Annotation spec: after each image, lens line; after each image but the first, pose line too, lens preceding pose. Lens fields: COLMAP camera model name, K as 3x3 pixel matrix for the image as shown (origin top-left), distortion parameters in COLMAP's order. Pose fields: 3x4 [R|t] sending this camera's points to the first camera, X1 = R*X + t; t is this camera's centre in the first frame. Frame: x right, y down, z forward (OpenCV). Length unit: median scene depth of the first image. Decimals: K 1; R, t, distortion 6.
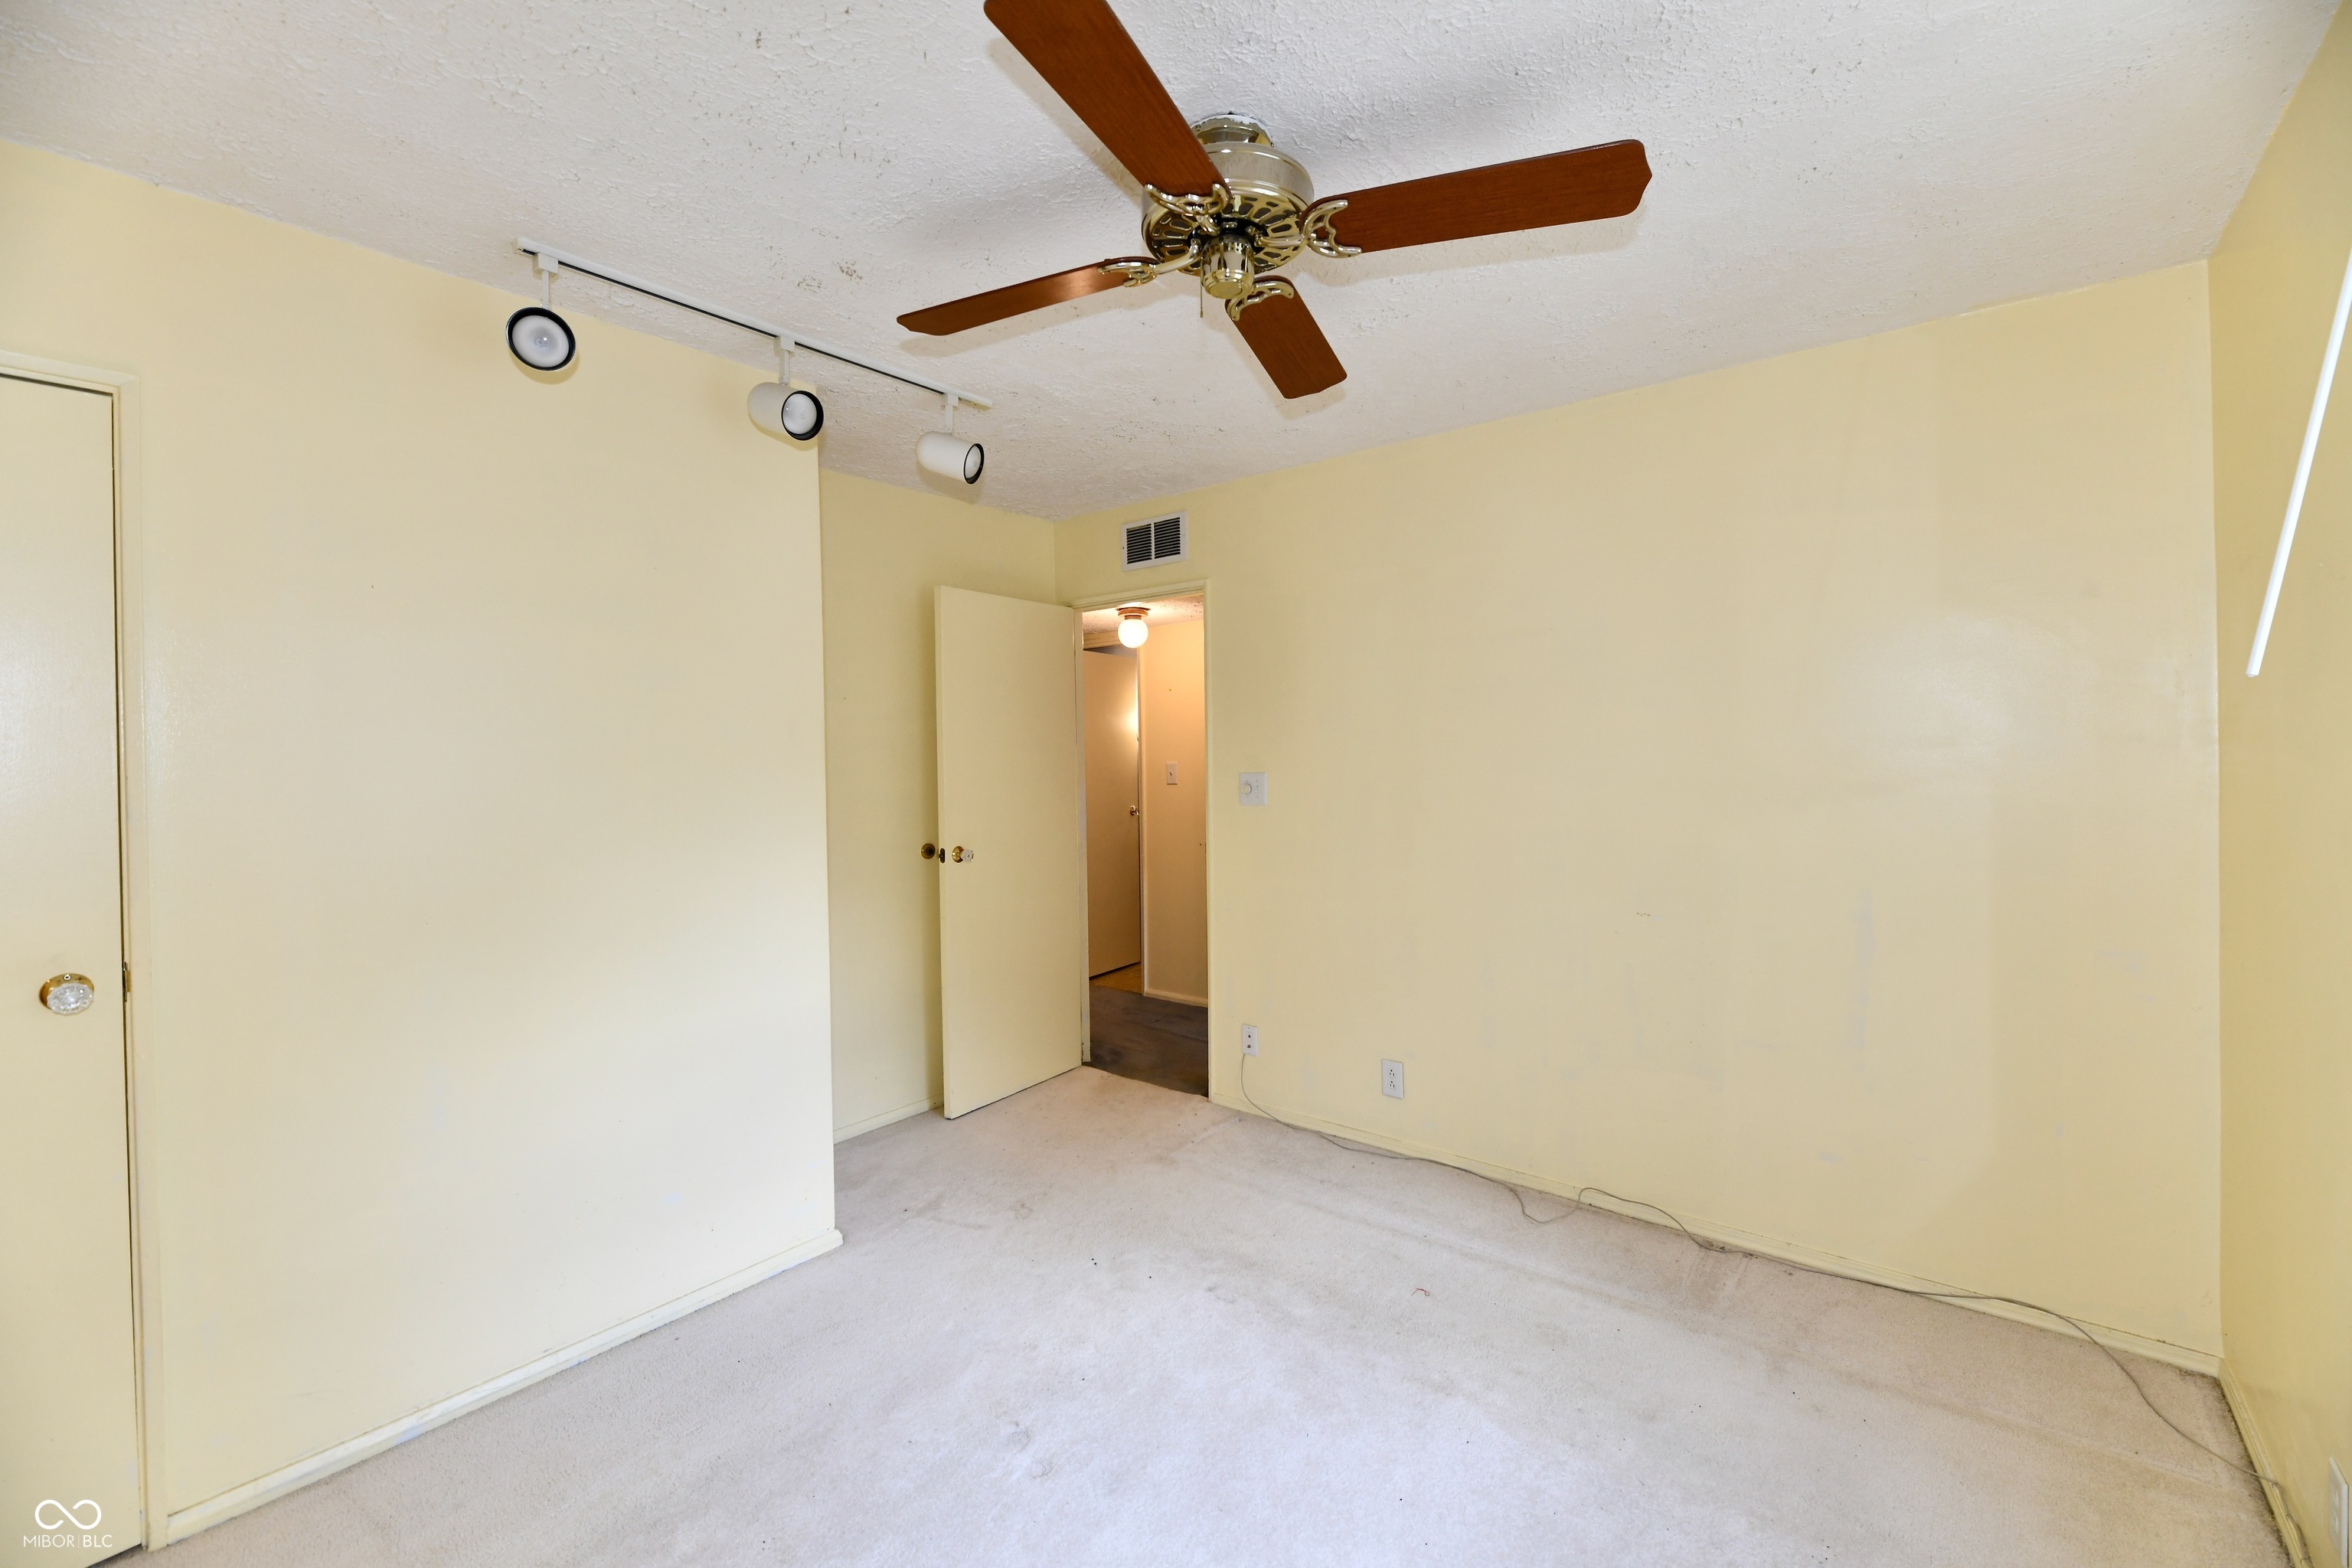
lens RADIAL K [[961.5, 0, 1192.1], [0, 961.5, 755.9], [0, 0, 1]] dist [-0.002660, -0.003052]
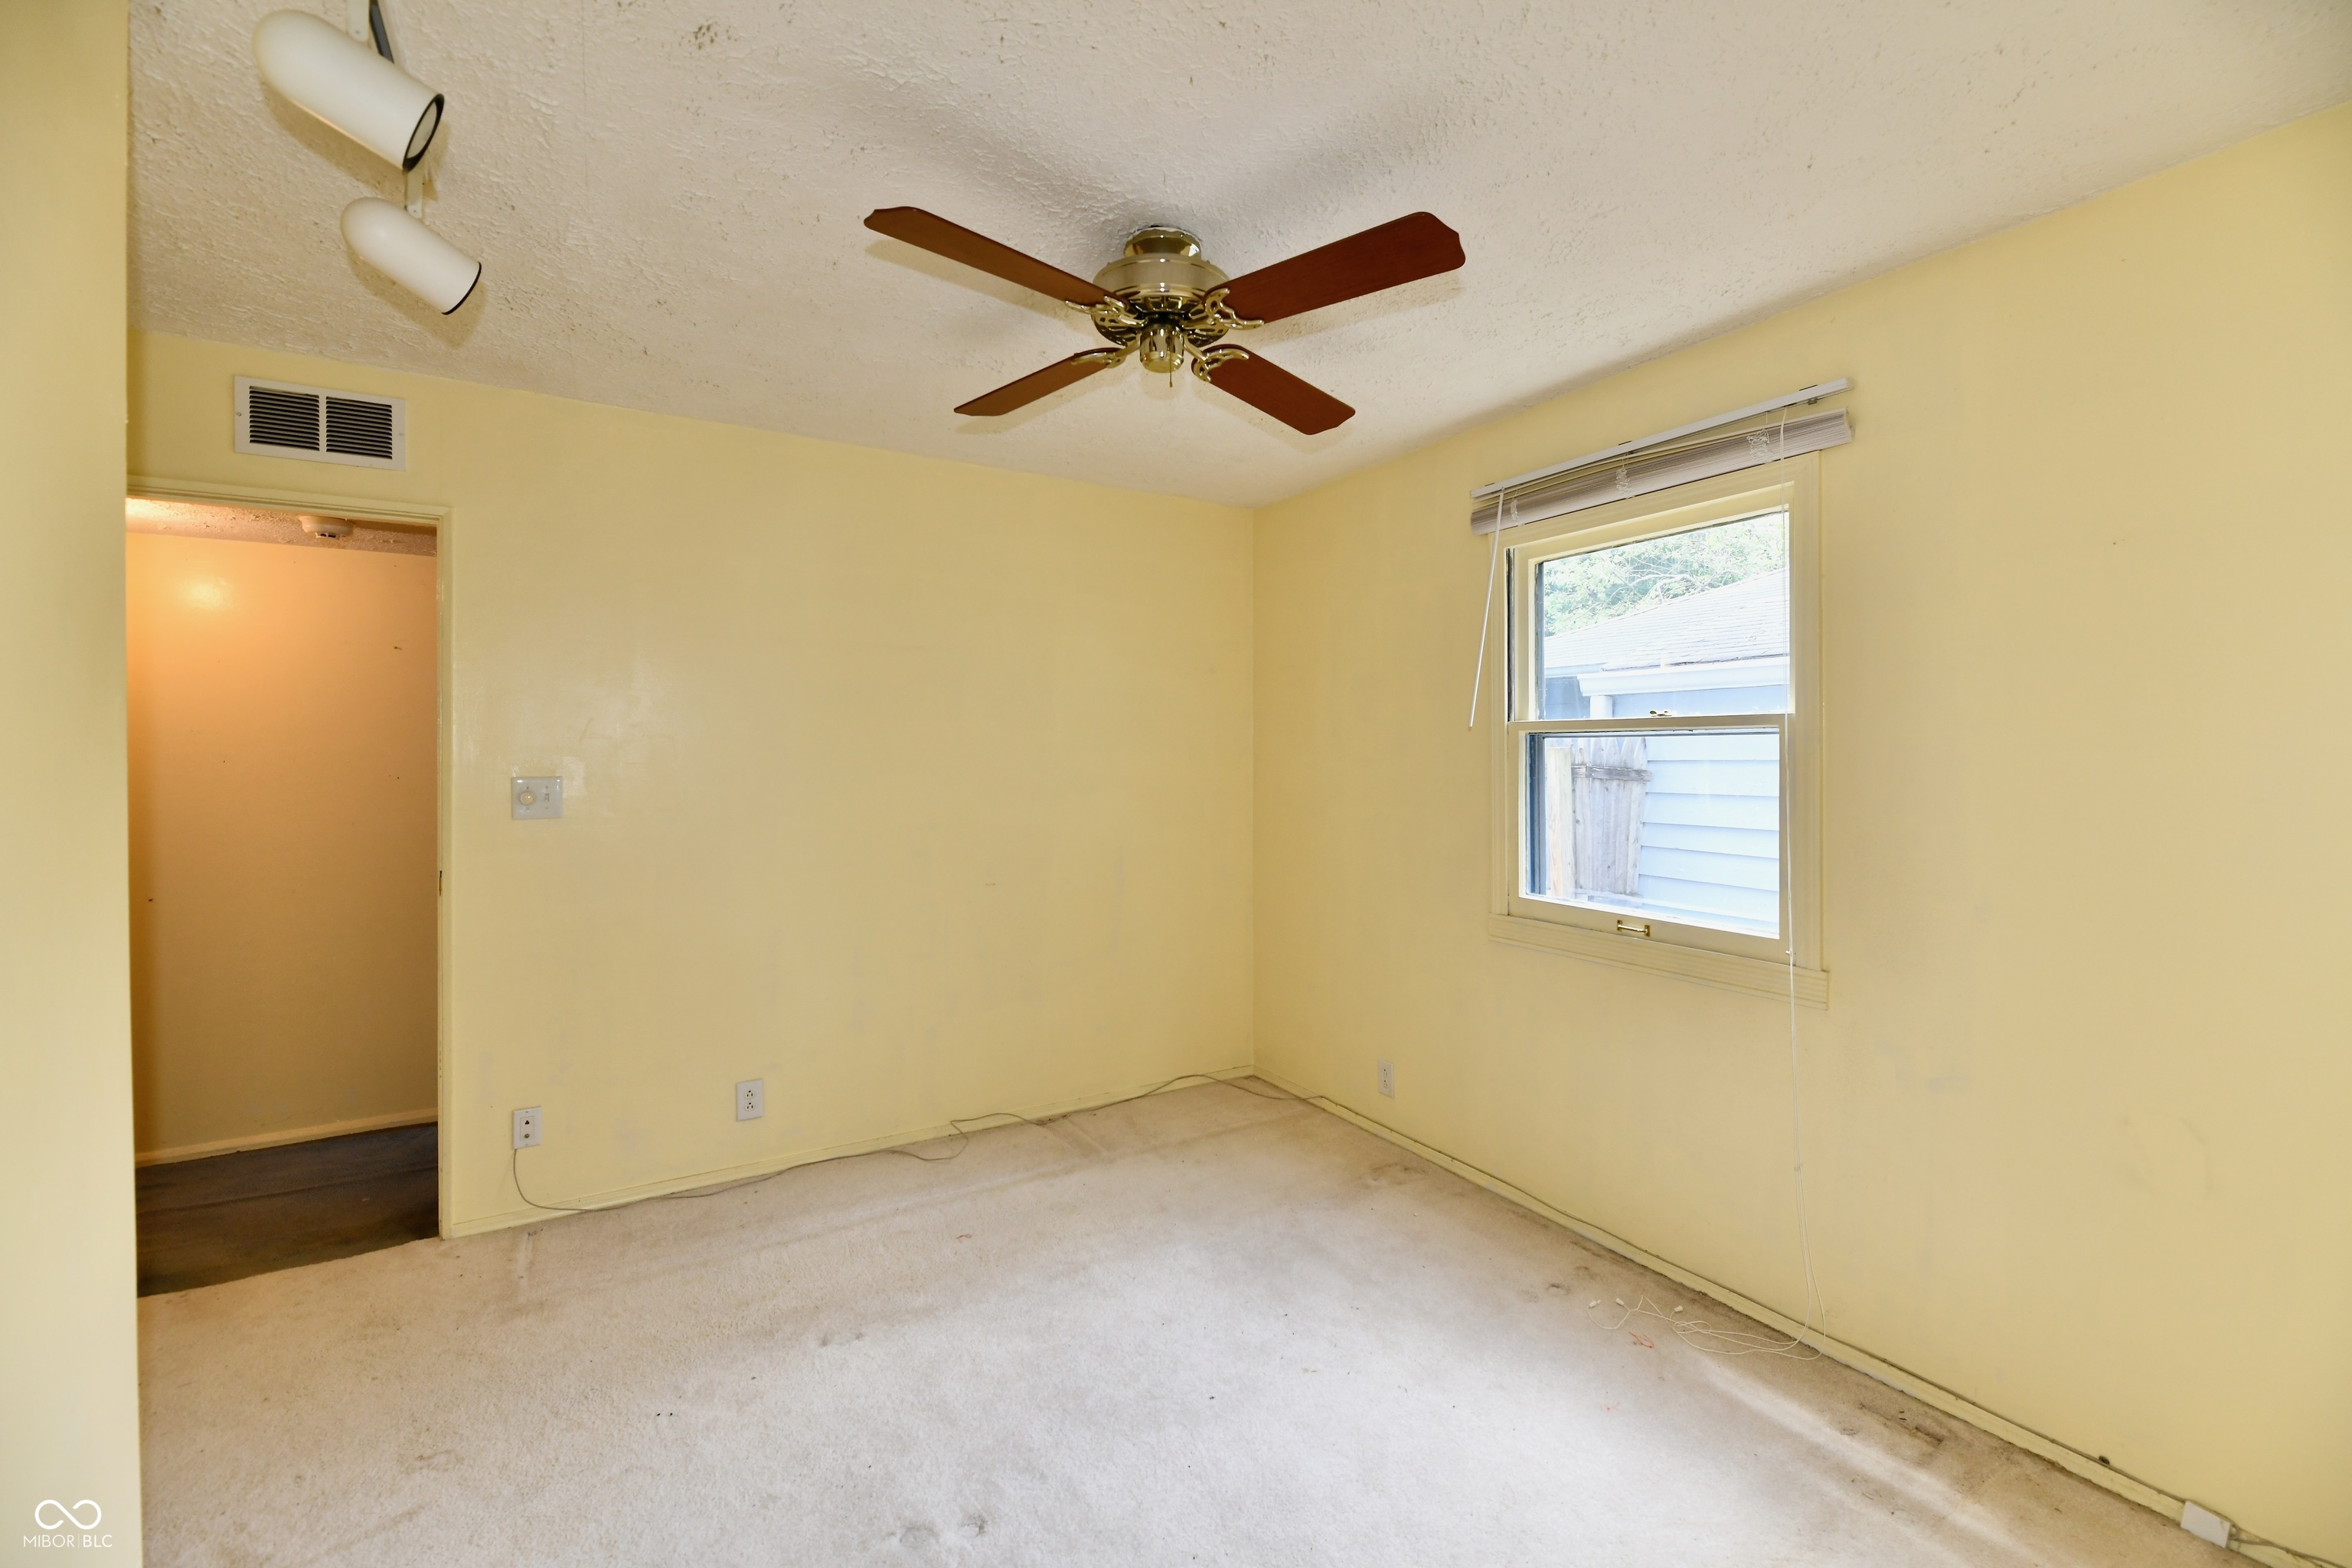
lens RADIAL K [[961.5, 0, 1192.1], [0, 961.5, 755.9], [0, 0, 1]] dist [-0.002660, -0.003052]
pose [[0.341873, 0.012449, 0.939664, -0.613533], [-0.003507, 0.999922, -0.011971, 0.009260], [-0.939740, 0.000798, 0.341890, 0.311145]]
